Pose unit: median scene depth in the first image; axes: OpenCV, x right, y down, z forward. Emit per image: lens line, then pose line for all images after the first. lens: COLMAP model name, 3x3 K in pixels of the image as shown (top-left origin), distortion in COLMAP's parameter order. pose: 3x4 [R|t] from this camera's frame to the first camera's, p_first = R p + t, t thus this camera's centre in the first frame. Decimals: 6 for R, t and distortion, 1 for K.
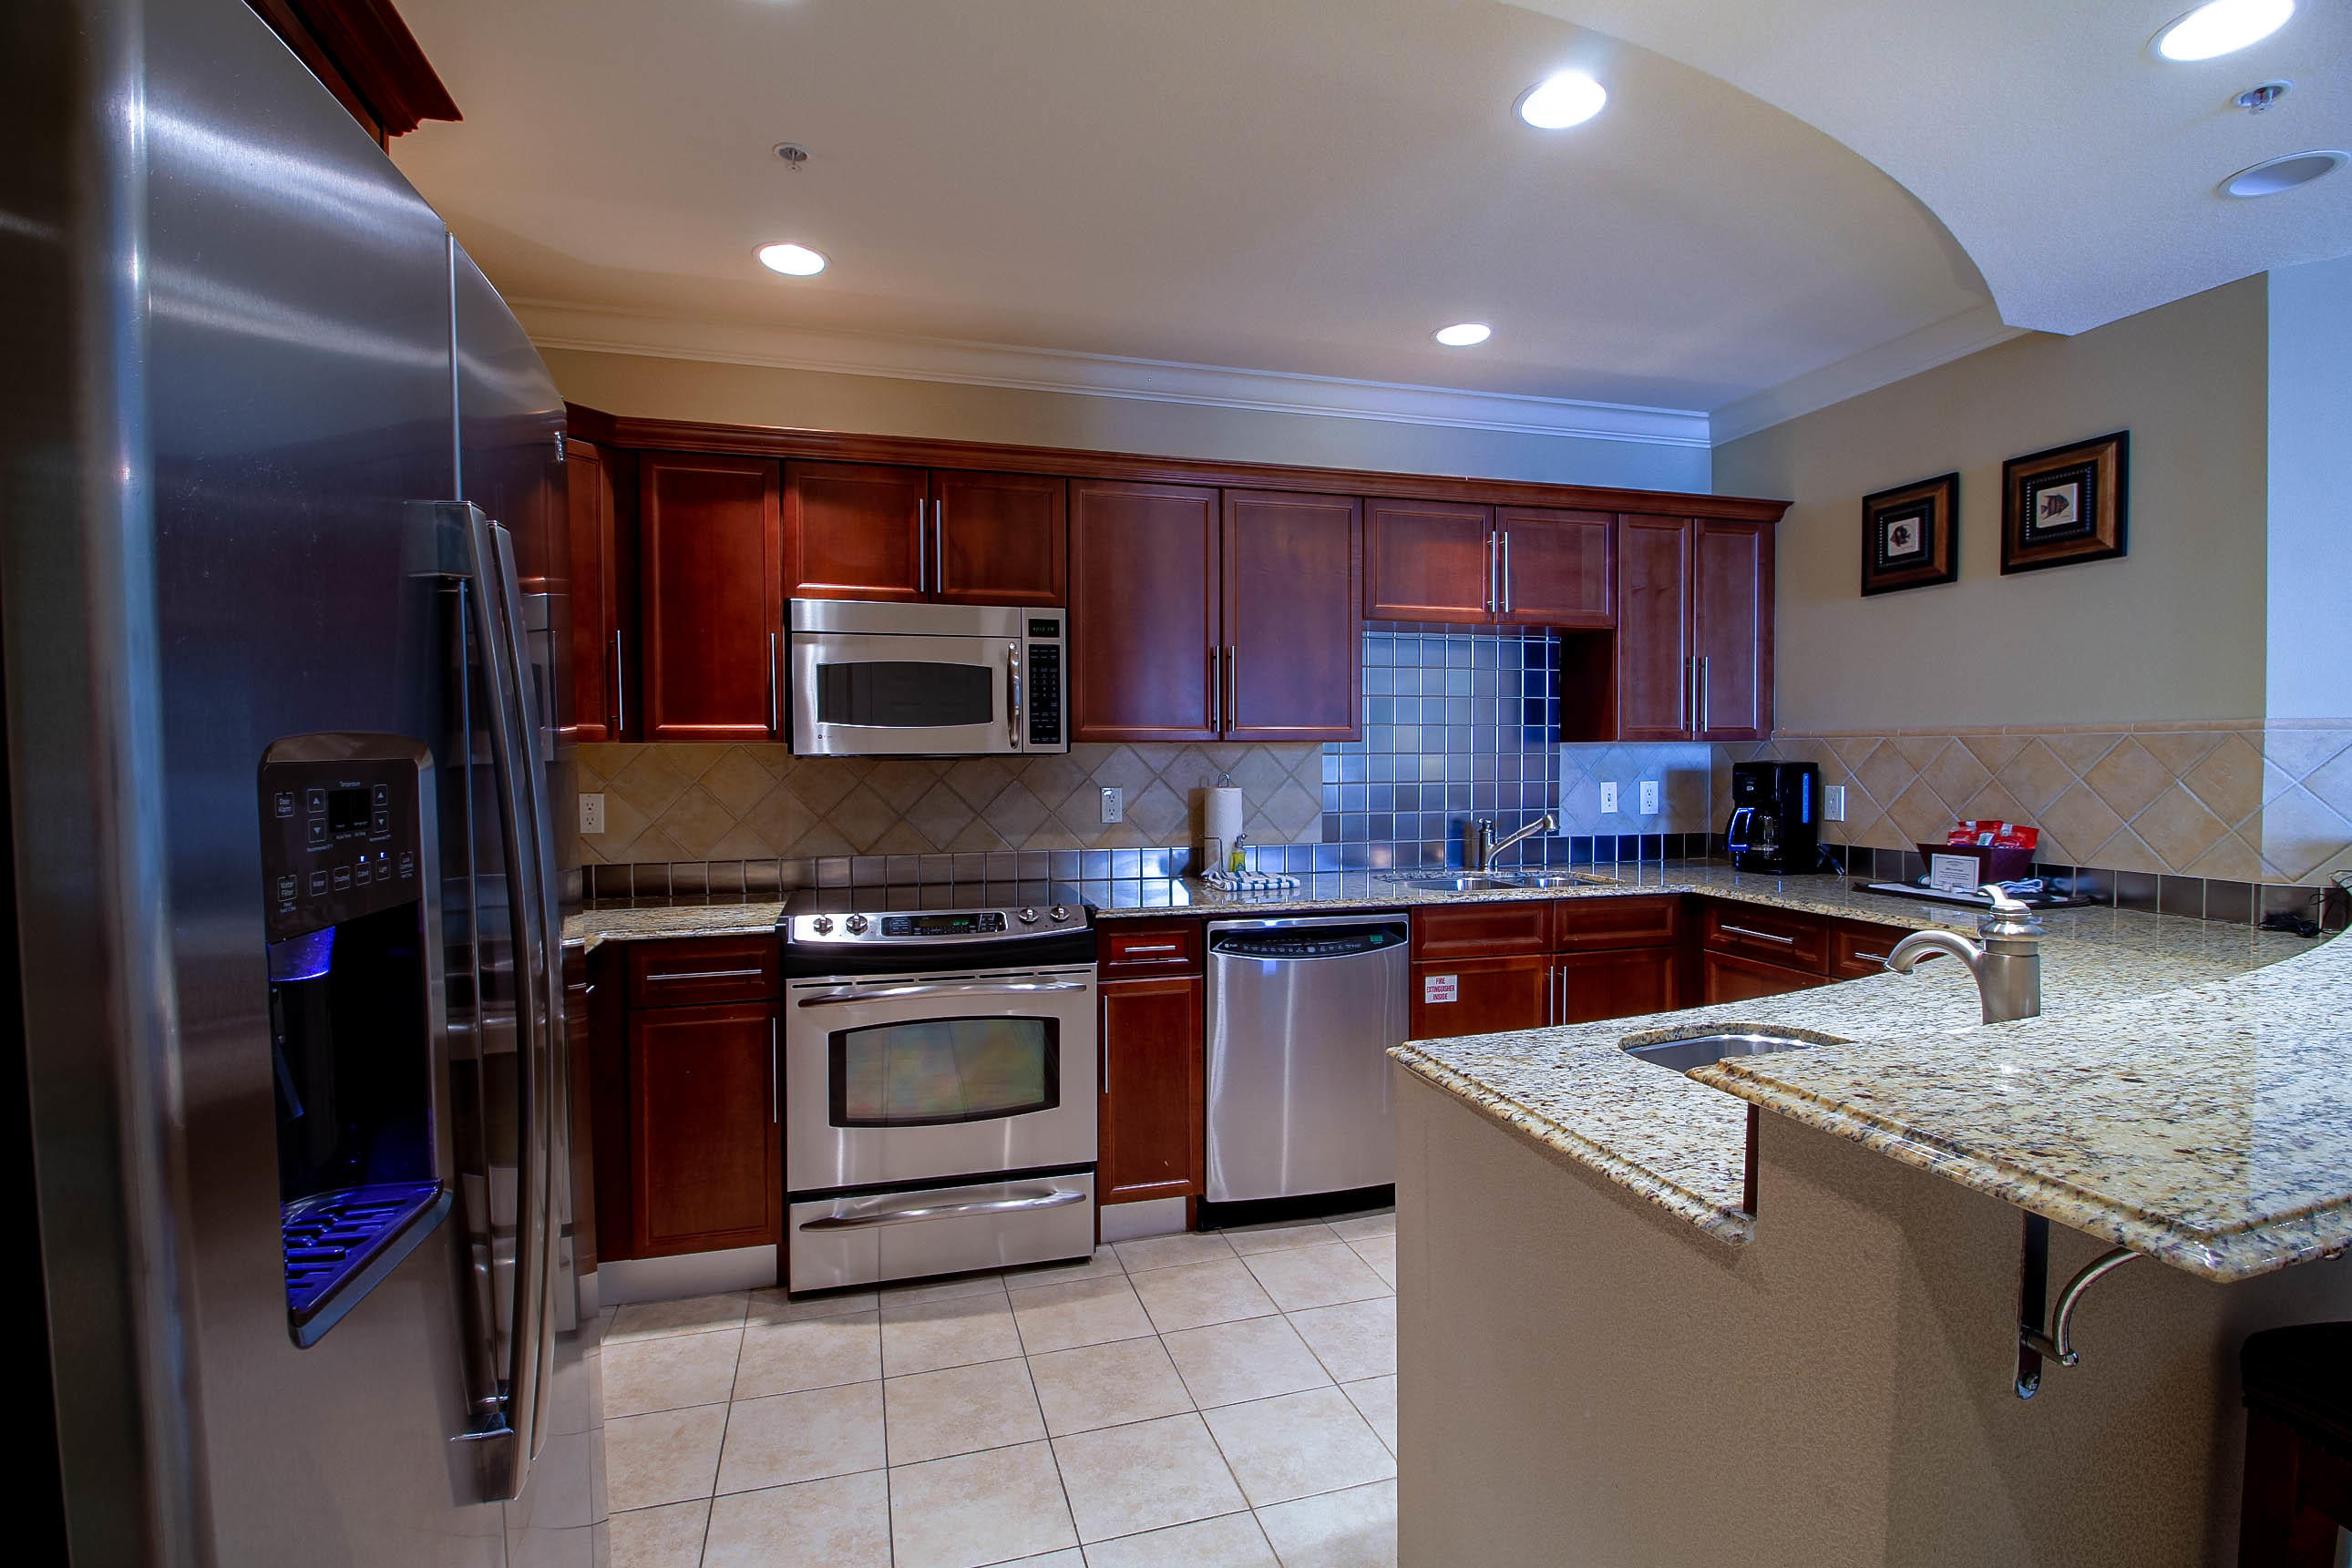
lens RADIAL K [[1102.1, 0, 1163.3], [0, 1102.1, 782.6], [0, 0, 1]] dist [0.002638, -0.014057]
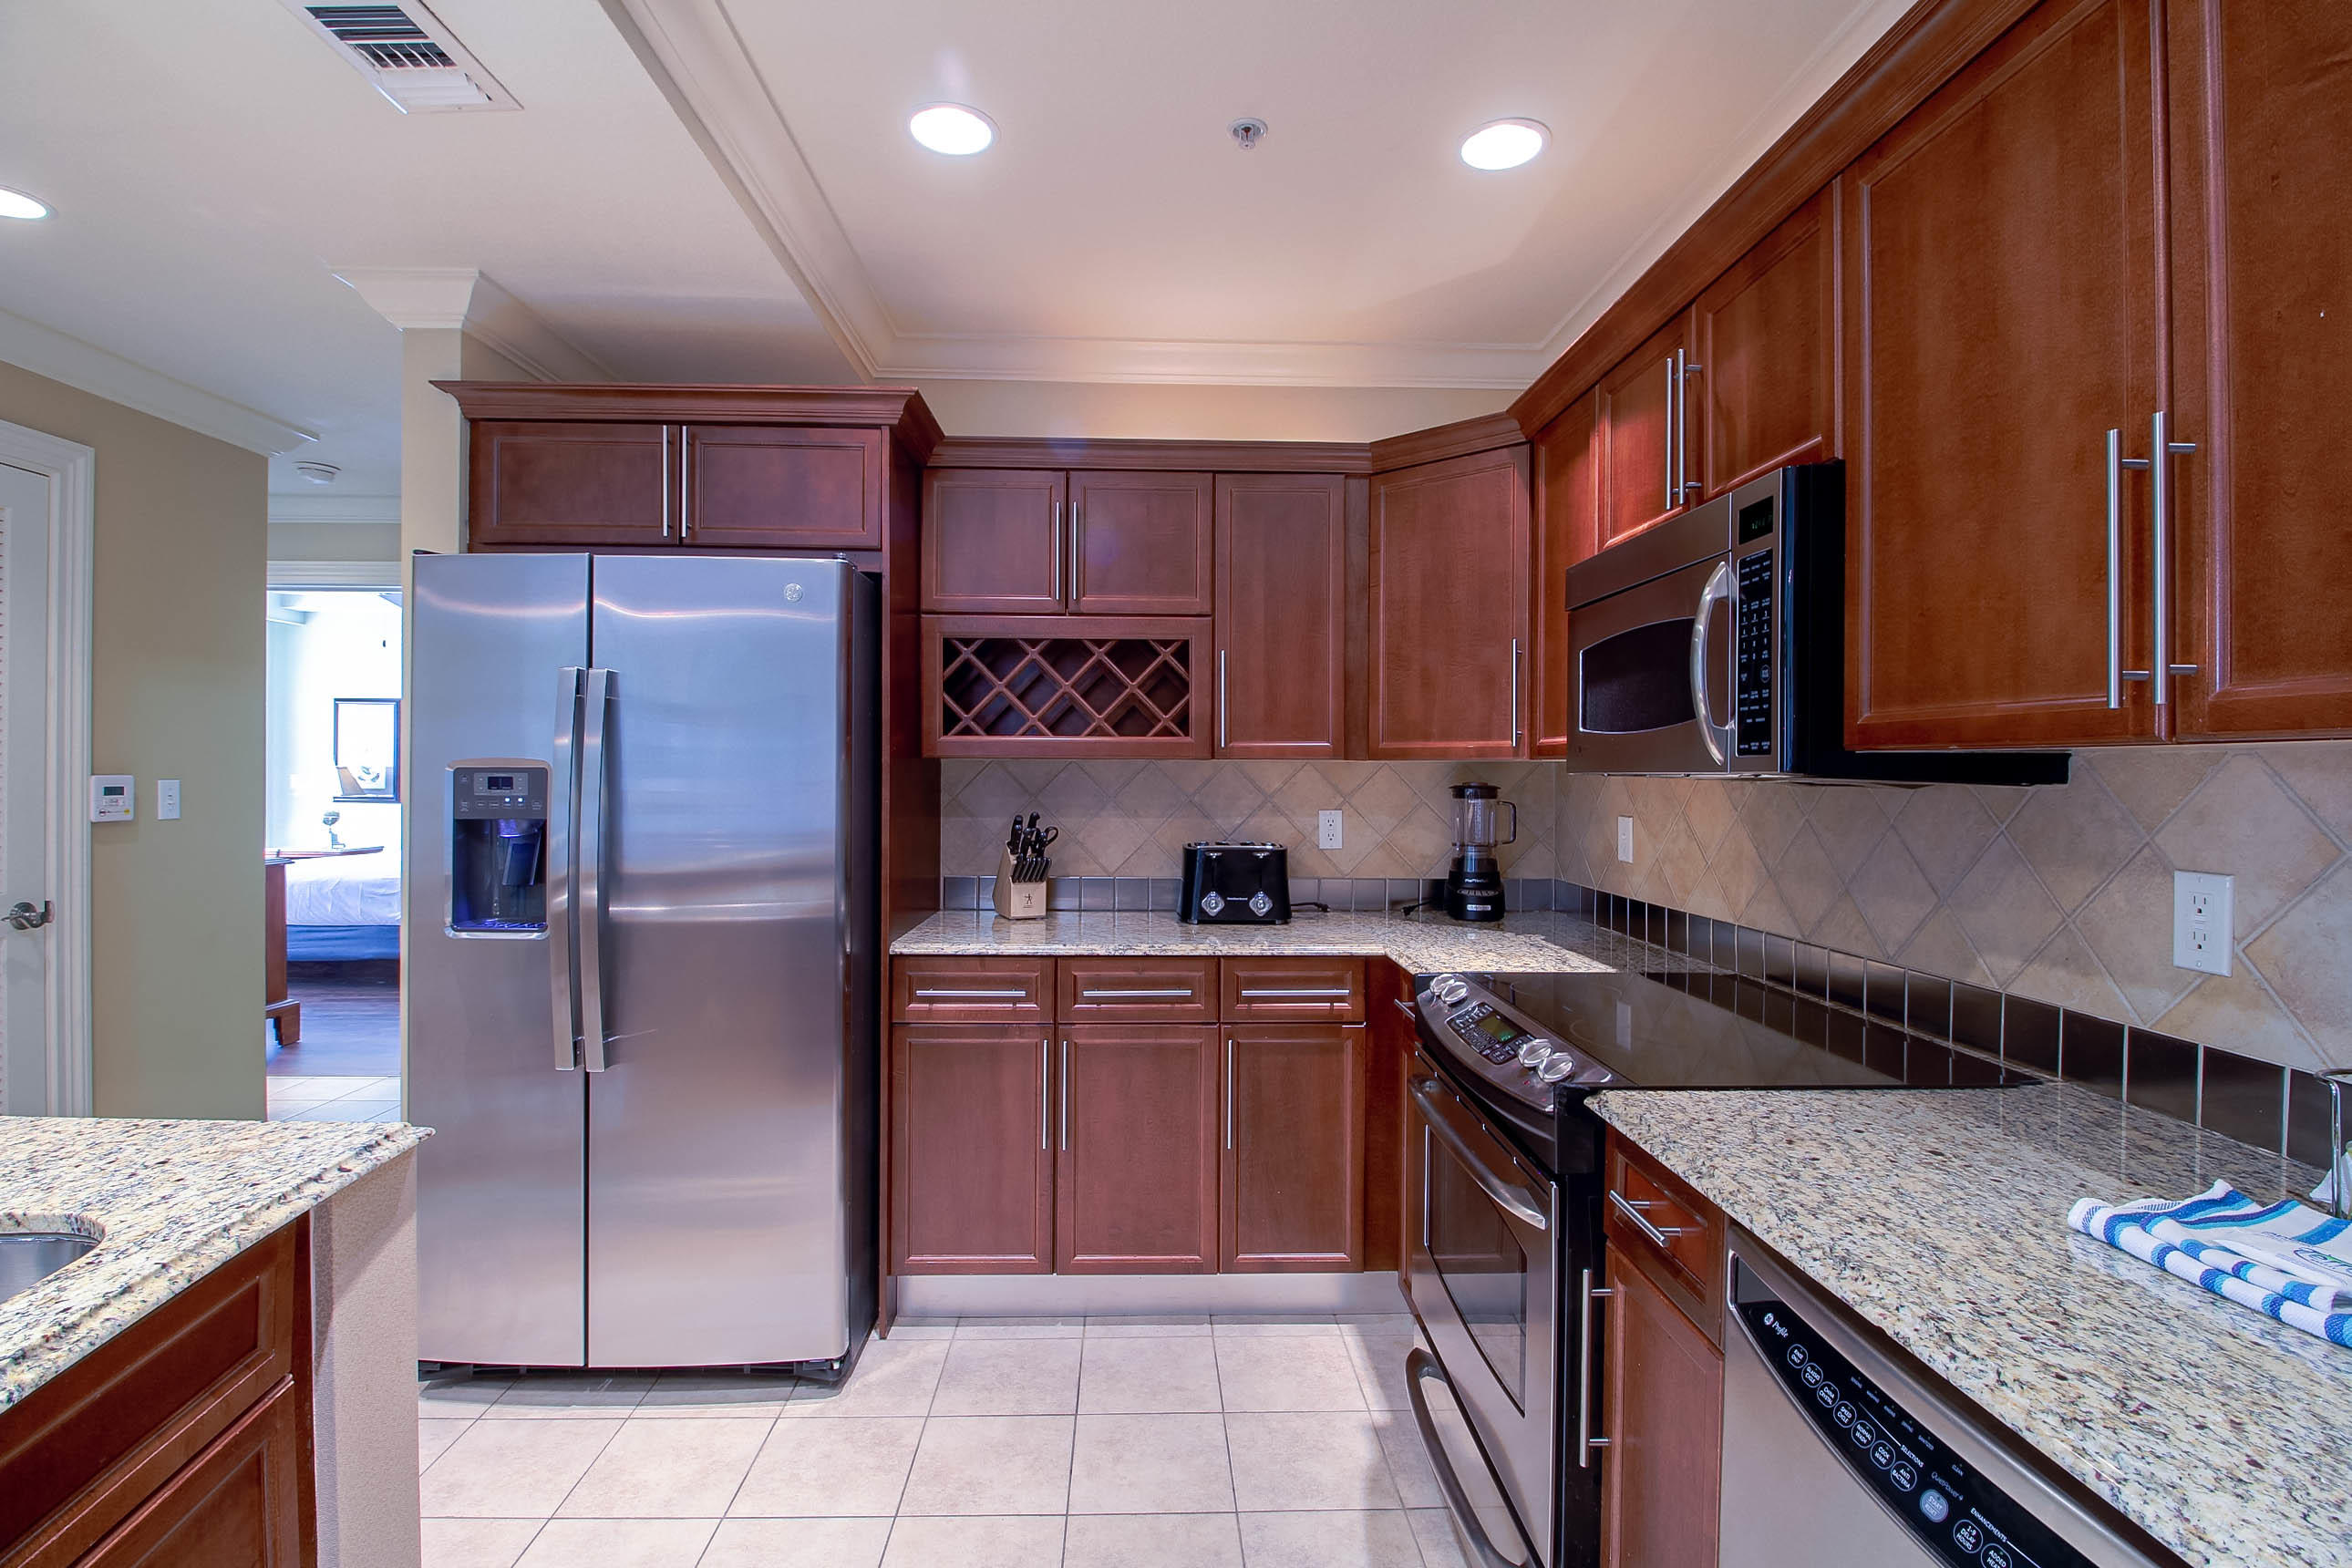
lens RADIAL K [[1102.2, 0, 1179.8], [0, 1102.2, 777.7], [0, 0, 1]] dist [0.002638, -0.014057]
pose [[-0.242366, 0.008094, -0.970151, 0.512236], [-0.031811, 0.999361, 0.016284, -0.029808], [0.969663, 0.034808, -0.241953, 1.030062]]
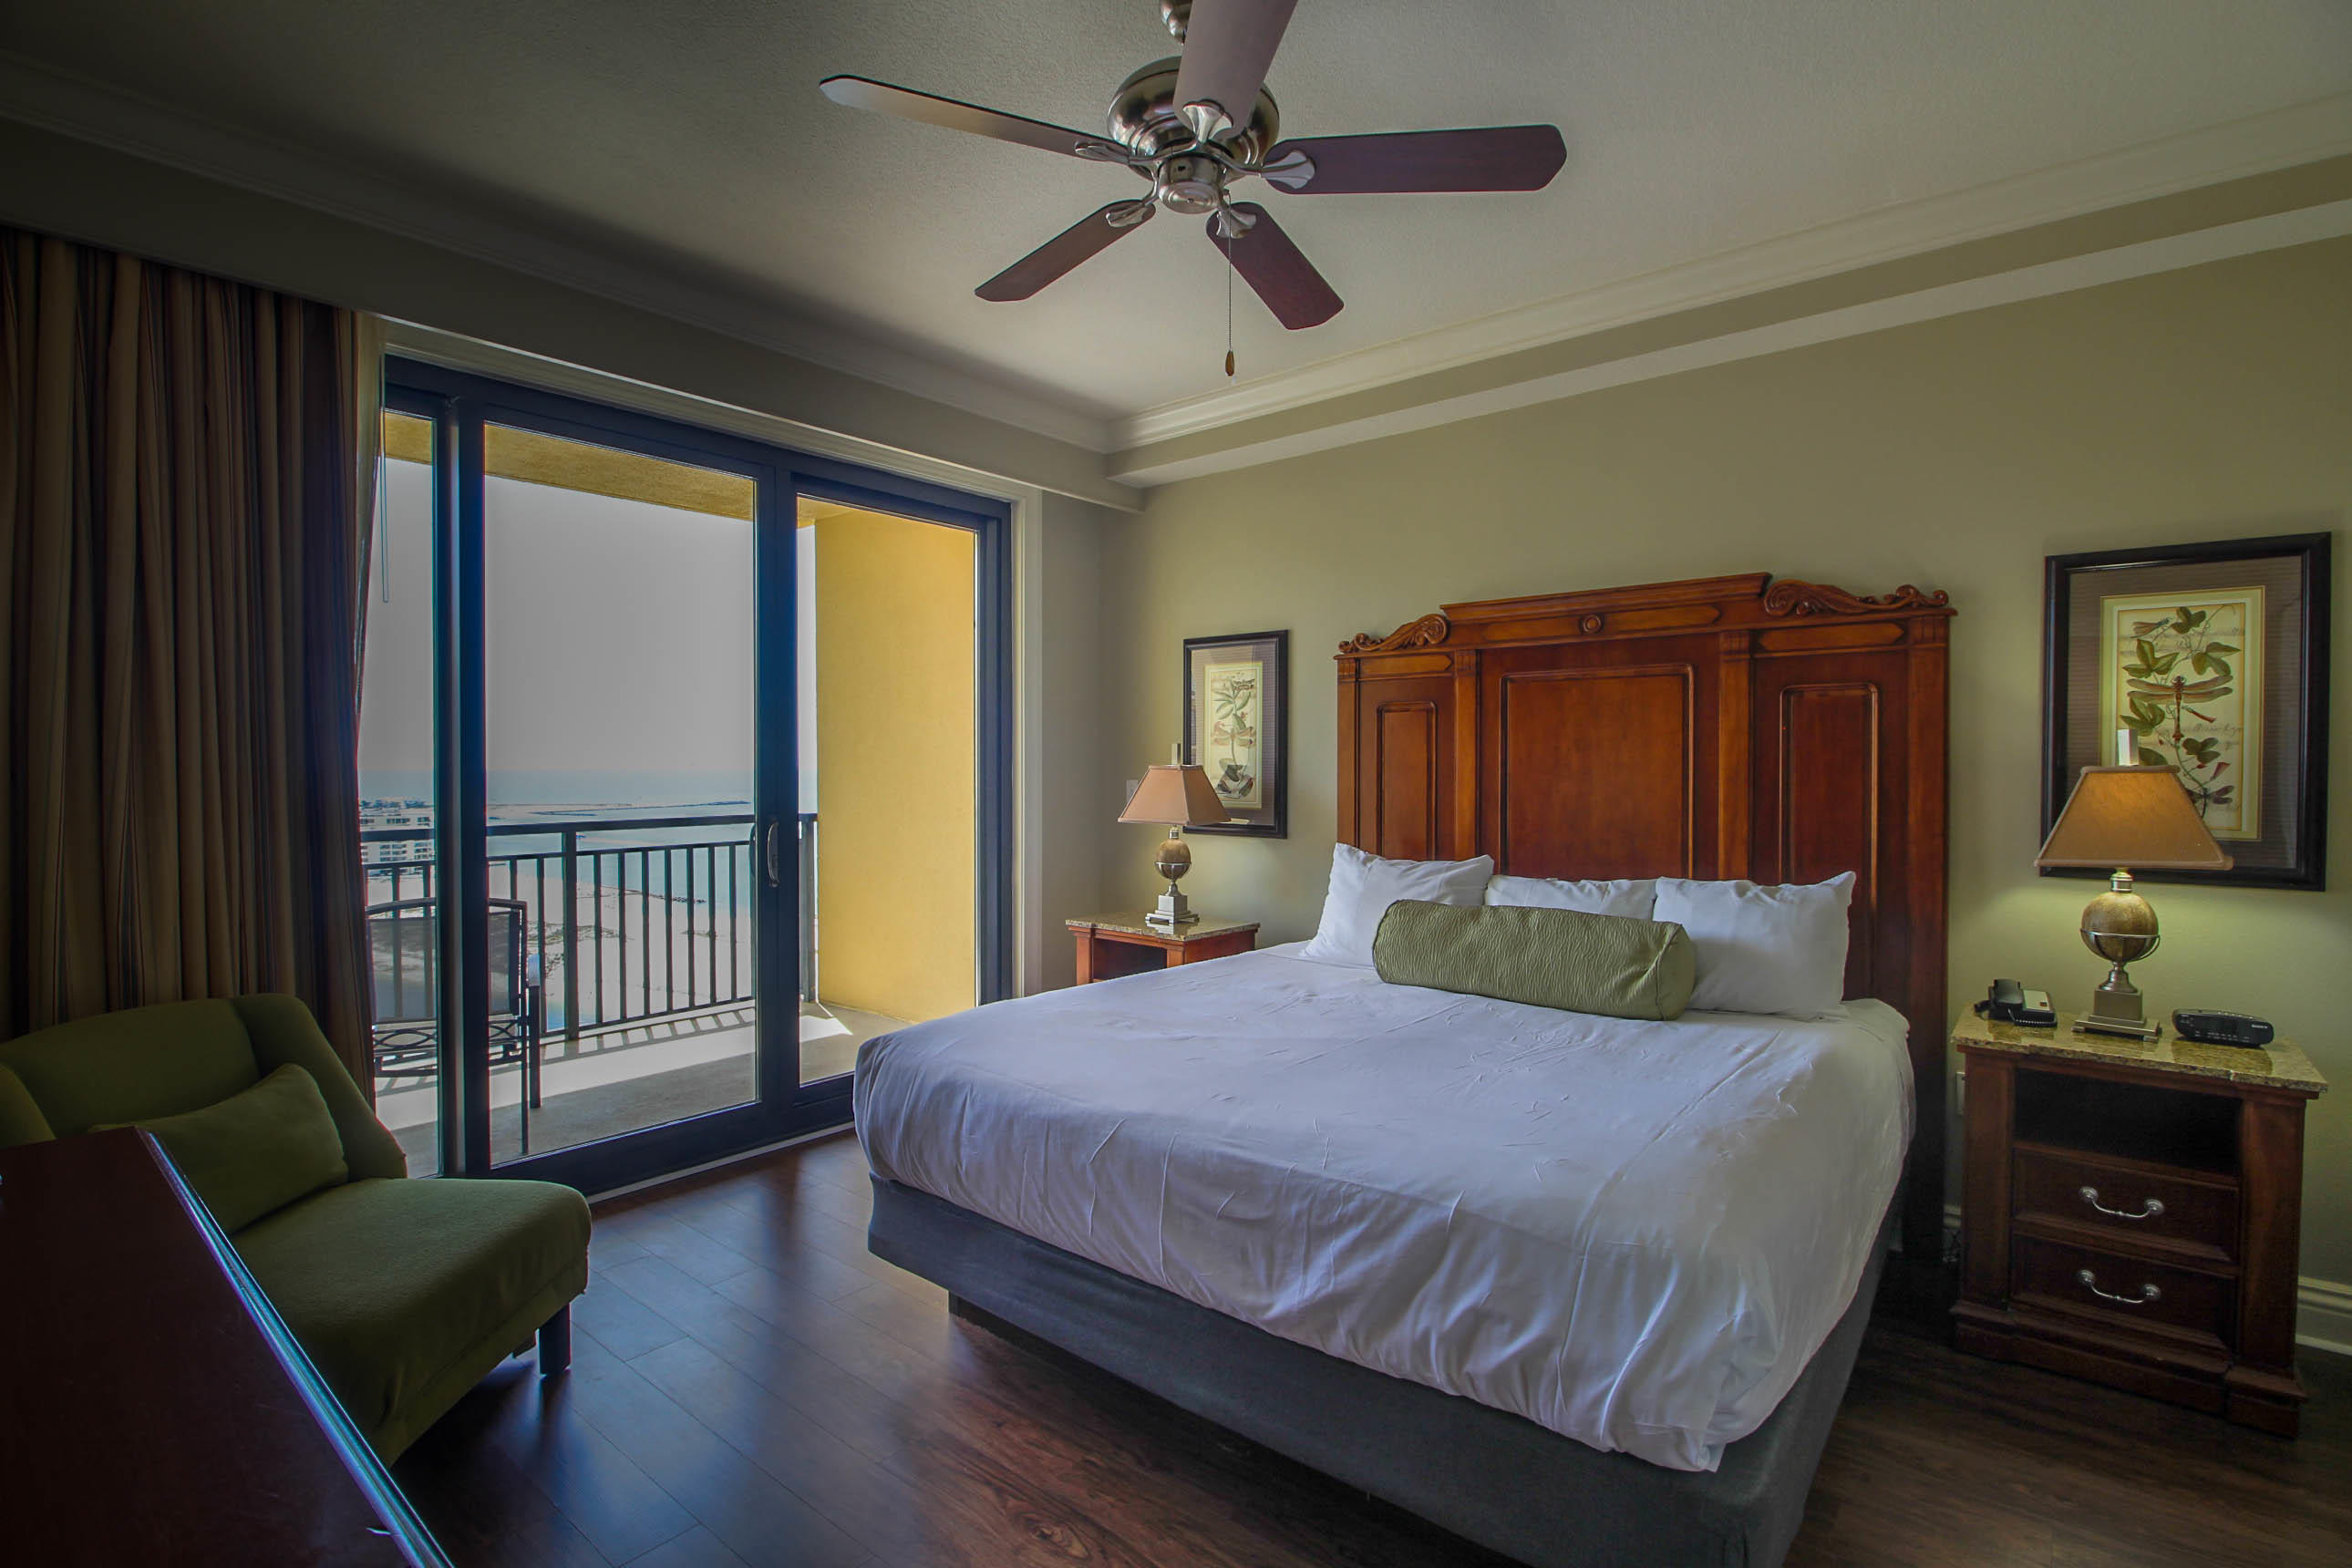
lens RADIAL K [[1102.2, 0, 1156.7], [0, 1102.2, 770.9], [0, 0, 1]] dist [0.002638, -0.014057]
pose [[-0.834215, 0.005804, -0.551410, 0.144273], [-0.013050, 0.999457, 0.030263, -0.016744], [0.551286, 0.032442, -0.833686, 0.606896]]
